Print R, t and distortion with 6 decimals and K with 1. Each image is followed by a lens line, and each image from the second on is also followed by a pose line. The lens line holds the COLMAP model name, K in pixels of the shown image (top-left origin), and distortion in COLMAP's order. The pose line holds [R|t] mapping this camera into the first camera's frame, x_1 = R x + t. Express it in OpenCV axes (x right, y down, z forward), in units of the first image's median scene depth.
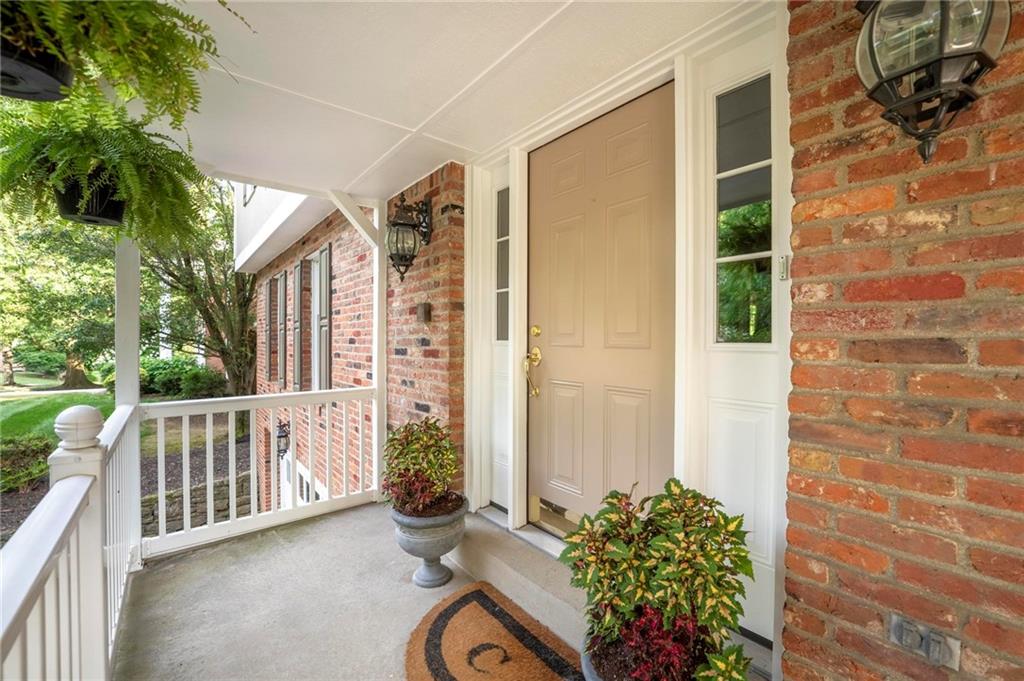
lens RADIAL K [[415.1, 0, 507.5], [0, 415.1, 337.6], [0, 0, 1]] dist [0.001122, 0.000050]
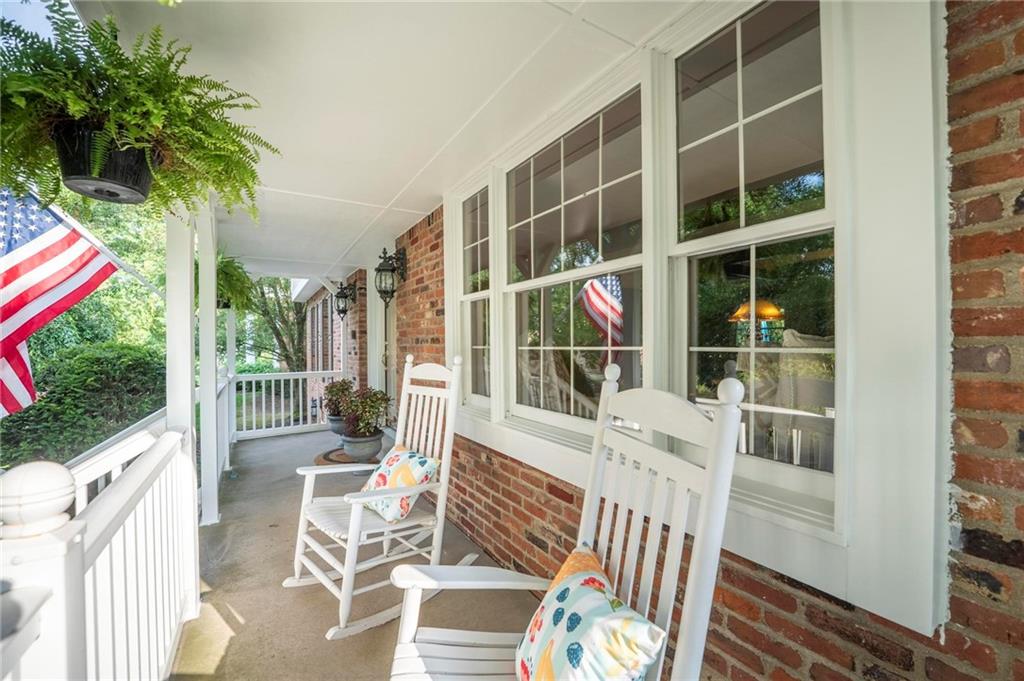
lens RADIAL K [[415.1, 0, 507.5], [0, 415.1, 337.6], [0, 0, 1]] dist [0.001122, 0.000050]
pose [[0.990629, -0.012467, -0.136014, 0.337625], [0.010480, 0.999828, -0.015312, -0.001560], [0.136181, 0.013743, 0.990589, -0.394556]]
